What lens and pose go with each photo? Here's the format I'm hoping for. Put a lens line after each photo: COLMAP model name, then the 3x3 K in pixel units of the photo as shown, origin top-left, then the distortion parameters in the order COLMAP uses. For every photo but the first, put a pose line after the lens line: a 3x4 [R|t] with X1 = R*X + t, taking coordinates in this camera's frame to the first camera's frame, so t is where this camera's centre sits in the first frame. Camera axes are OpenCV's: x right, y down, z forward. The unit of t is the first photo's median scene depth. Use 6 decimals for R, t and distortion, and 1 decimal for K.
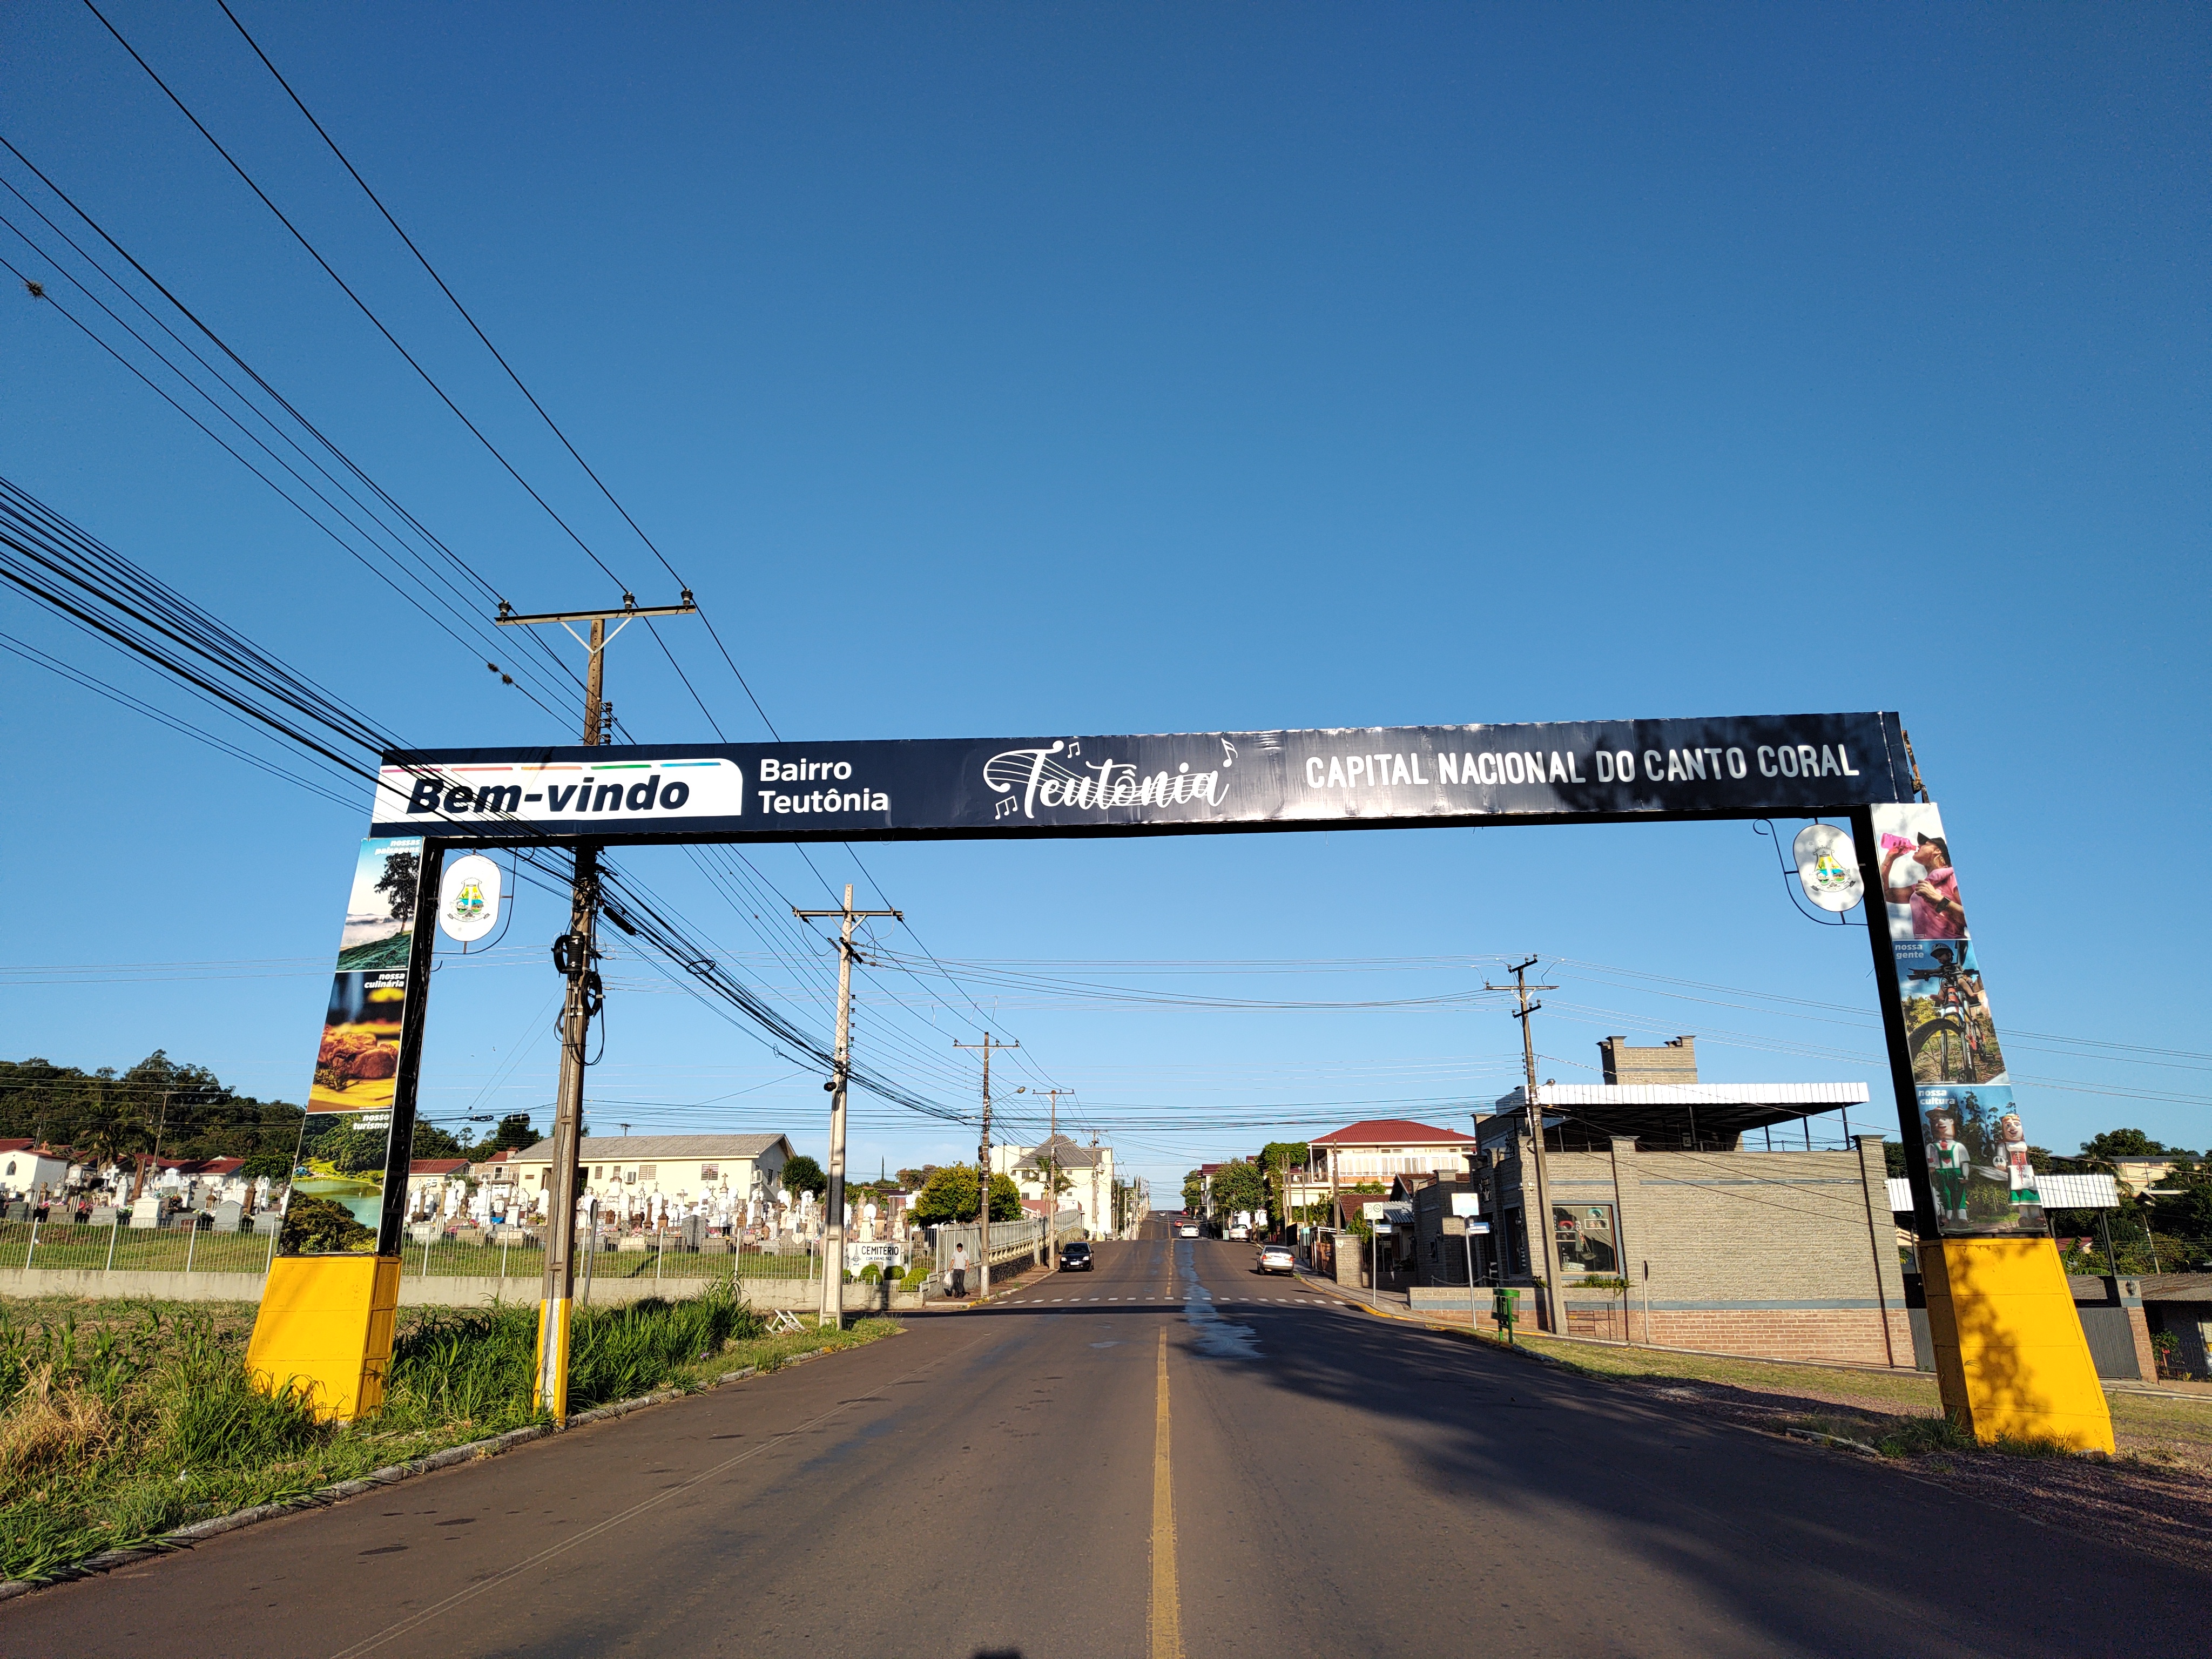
lens RADIAL K [[1538.5, 0, 1104.9], [0, 1538.5, 821.2], [0, 0, 1]] dist [0.041304, -0.031461]
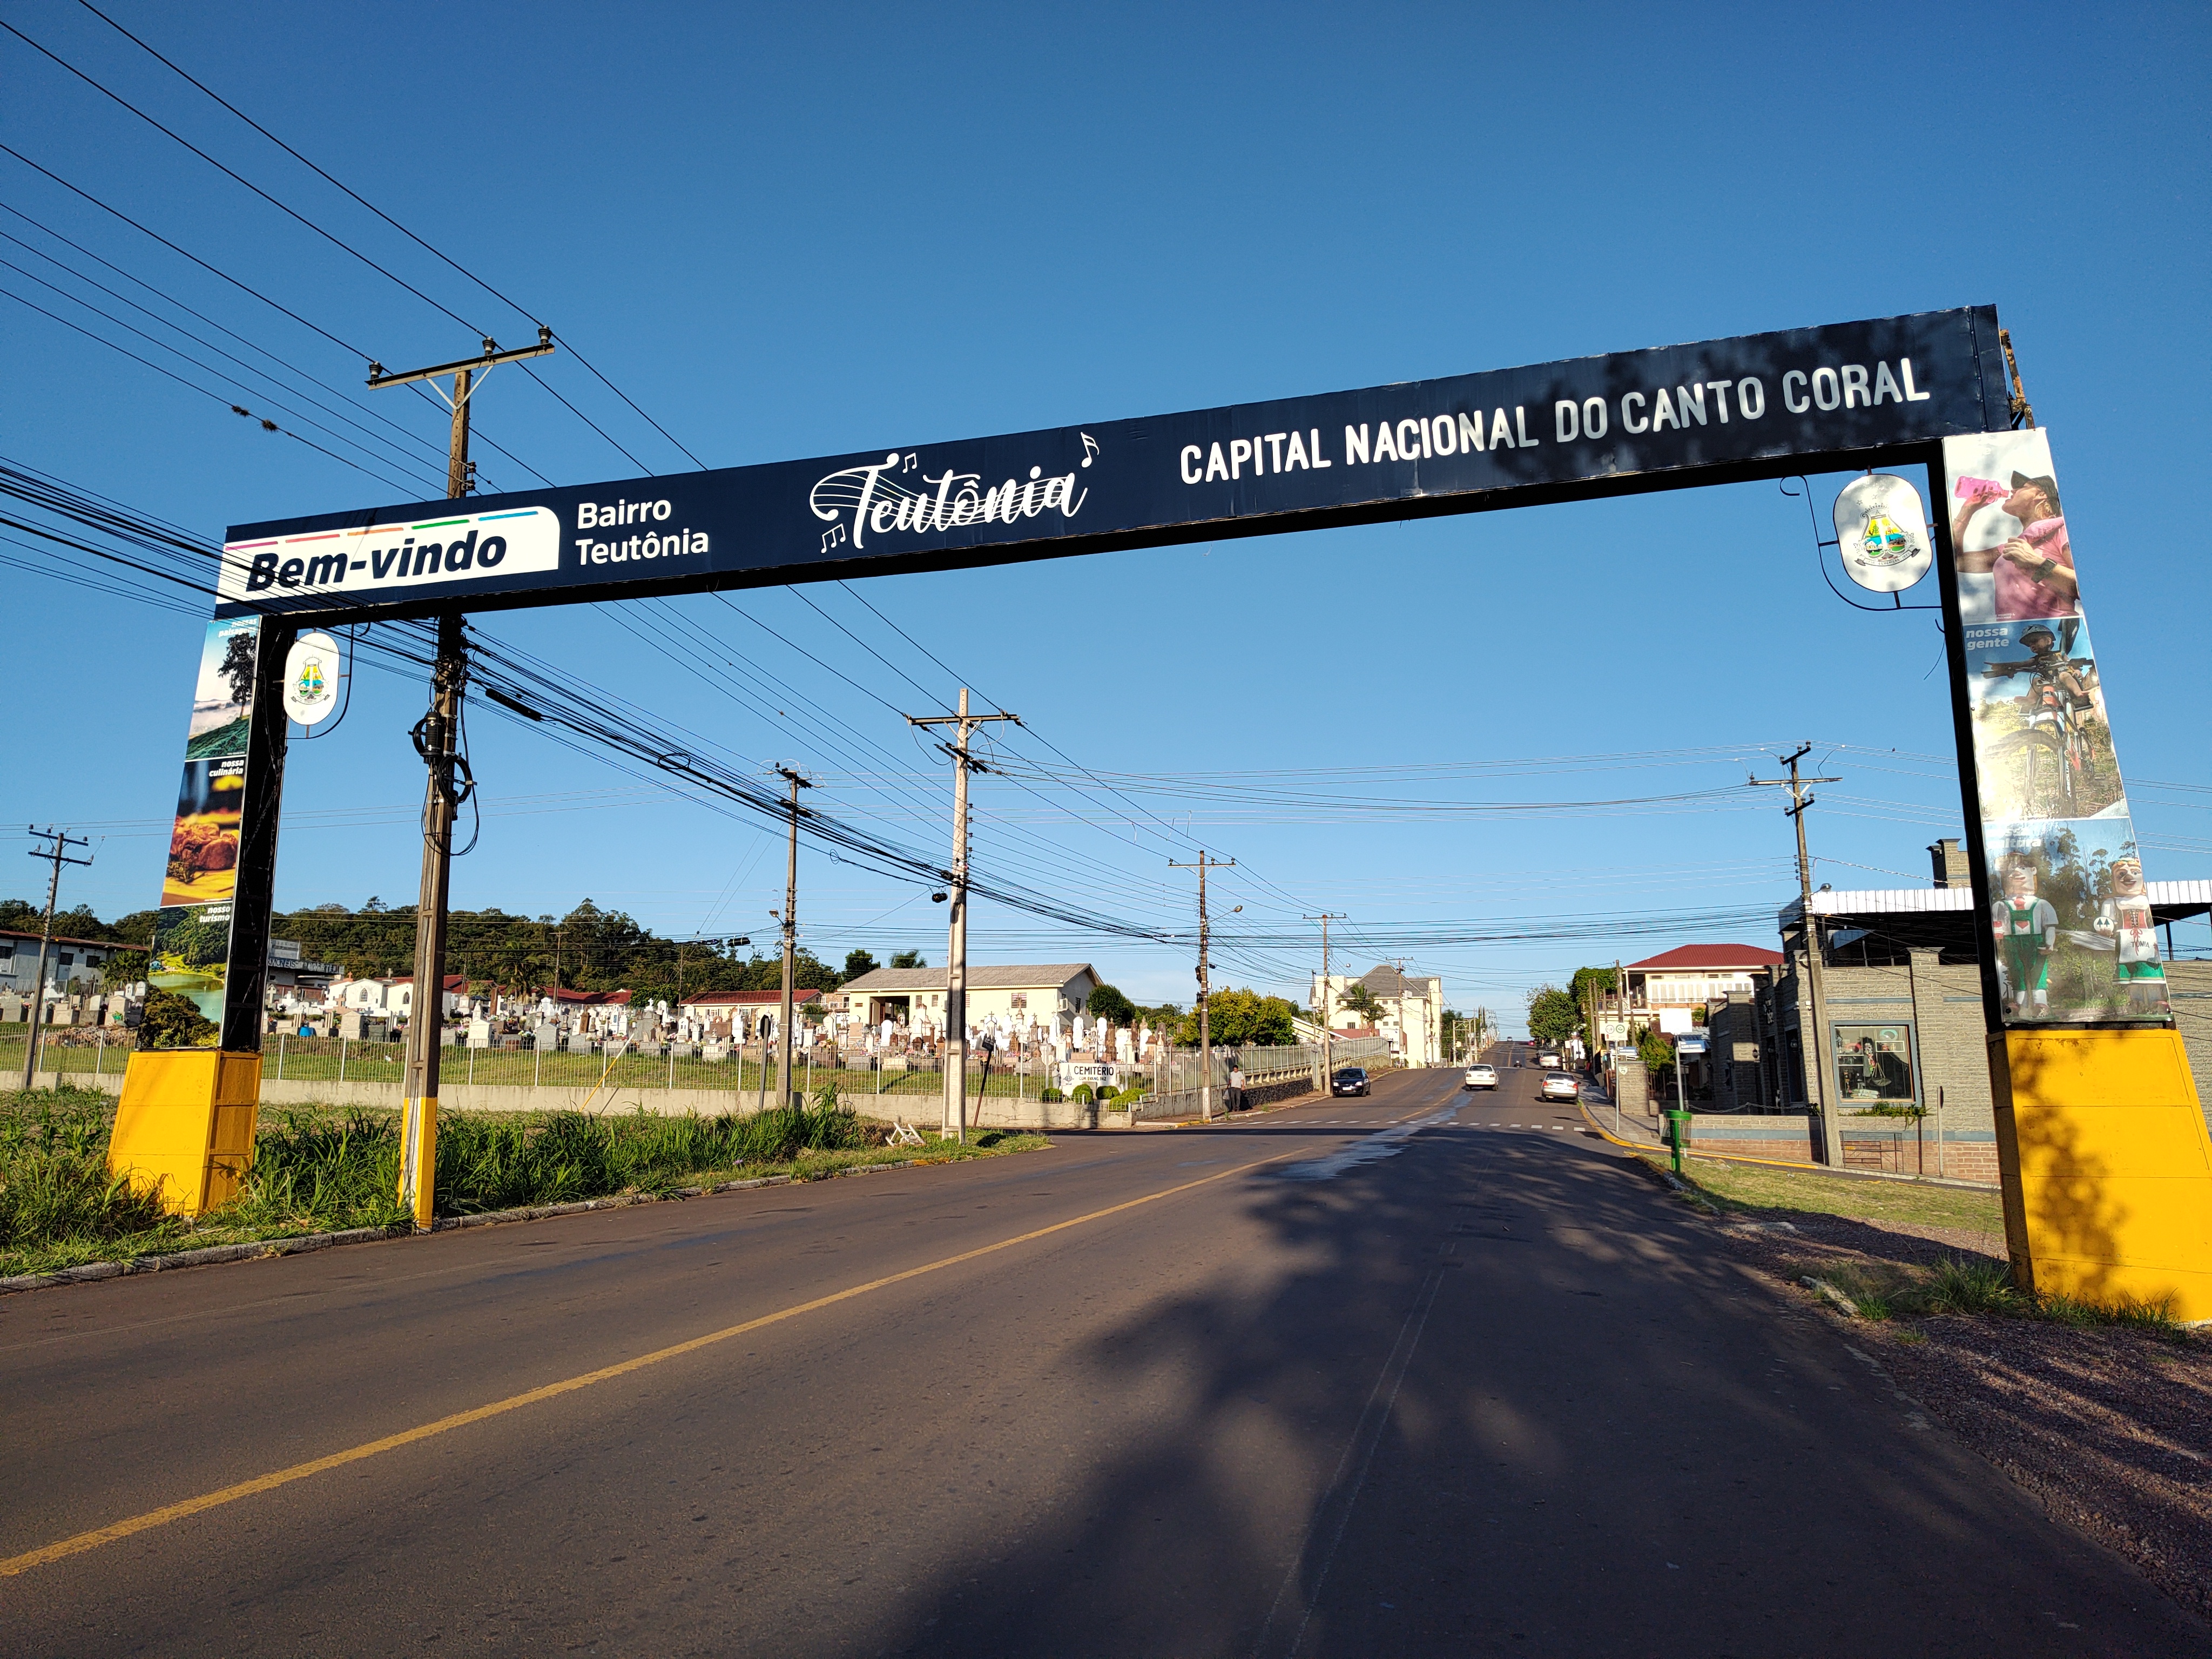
lens RADIAL K [[1538.5, 0, 1100.6], [0, 1538.5, 836.9], [0, 0, 1]] dist [0.041304, -0.031461]
pose [[0.973166, -0.029055, -0.228262, 0.262623], [0.054959, 0.992635, 0.107962, 0.069427], [0.223444, -0.117610, 0.967595, 0.192618]]
